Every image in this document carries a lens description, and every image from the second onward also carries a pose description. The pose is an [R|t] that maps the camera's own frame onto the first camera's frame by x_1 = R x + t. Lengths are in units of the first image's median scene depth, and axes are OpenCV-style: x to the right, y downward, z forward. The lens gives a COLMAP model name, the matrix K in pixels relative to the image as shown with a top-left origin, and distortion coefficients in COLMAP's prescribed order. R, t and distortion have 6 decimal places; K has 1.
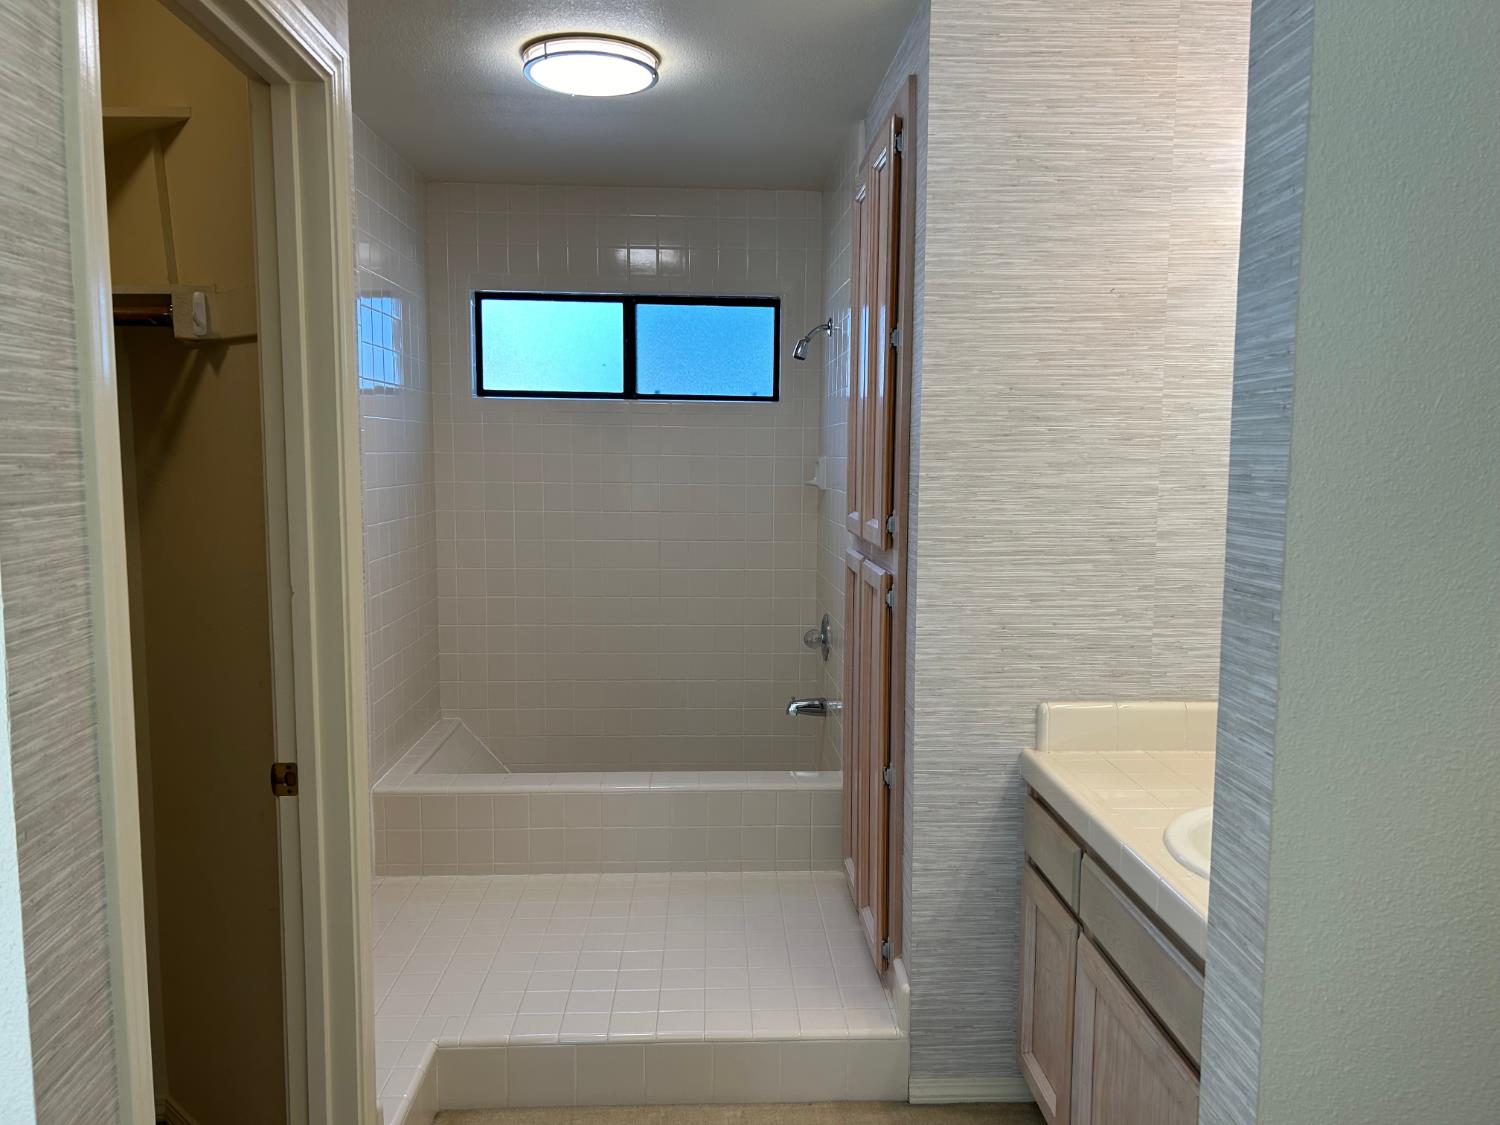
lens RADIAL K [[1105.5, 0, 750.0], [0, 1105.5, 562.5], [0, 0, 1]] dist [0.093003, -0.233501]
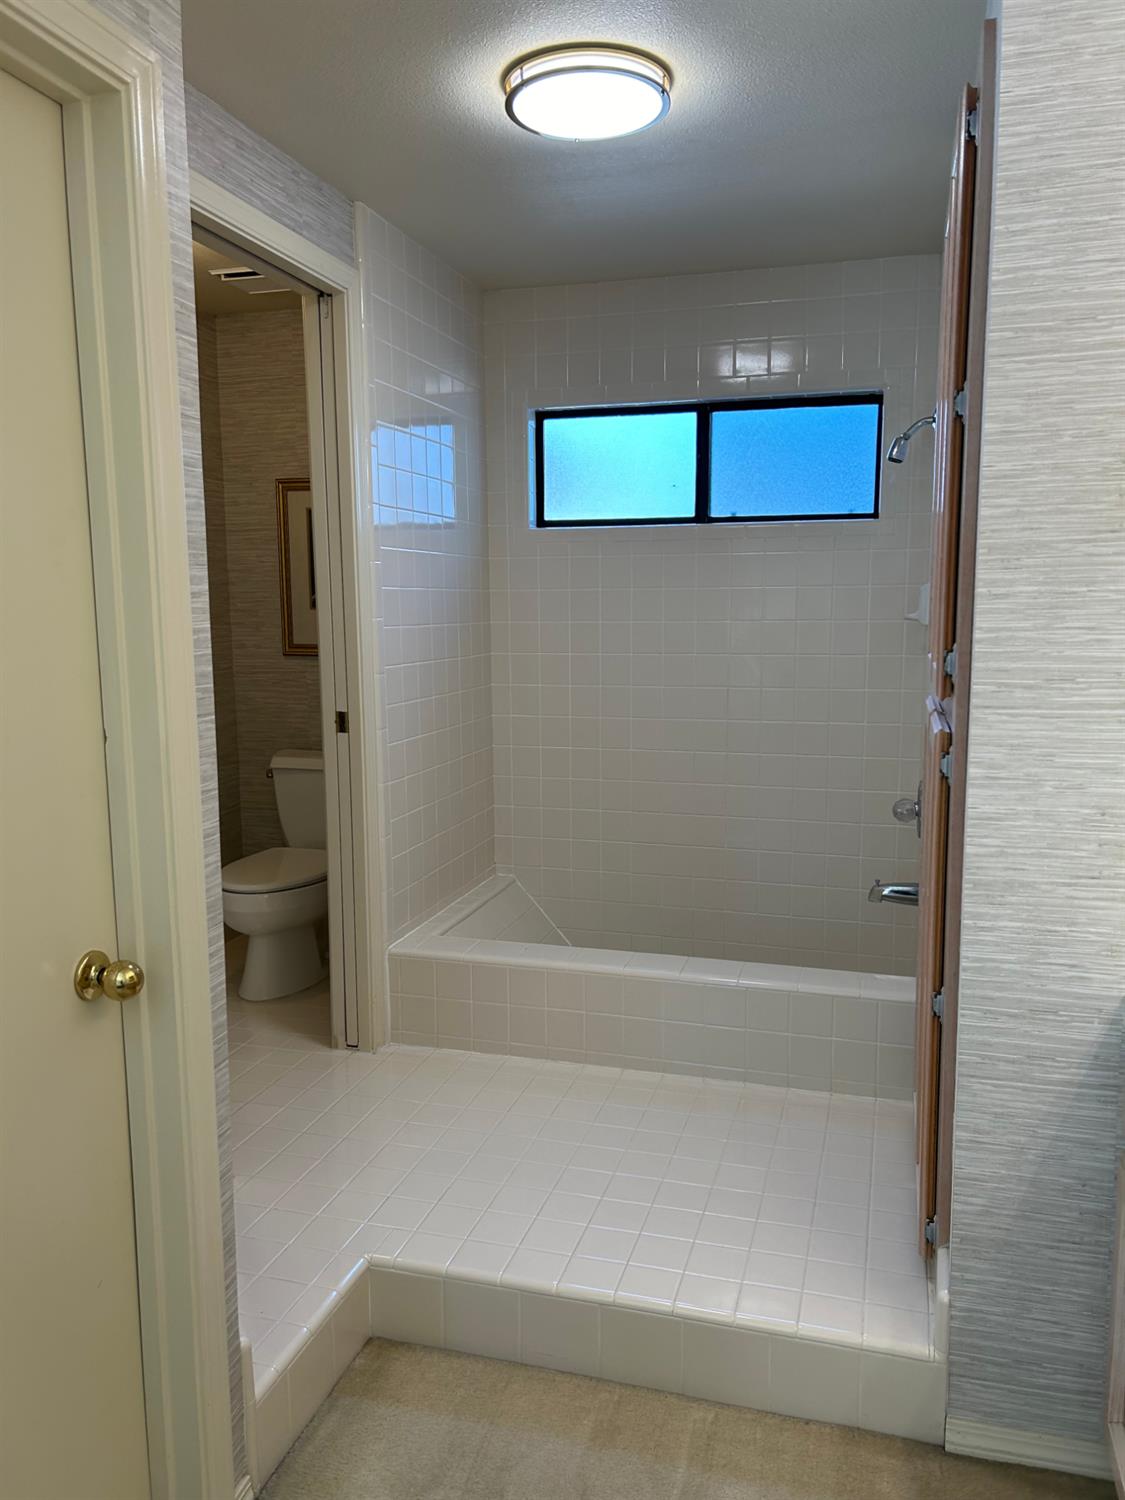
lens RADIAL K [[1122.1, 0, 560.0], [0, 1122.1, 752.6], [0, 0, 1]] dist [0.064243, -0.073931]
pose [[0.947958, 0.029369, -0.317039, 0.126242], [-0.018195, 0.999106, 0.038147, 0.000253], [0.317876, -0.030393, 0.947645, 0.219663]]
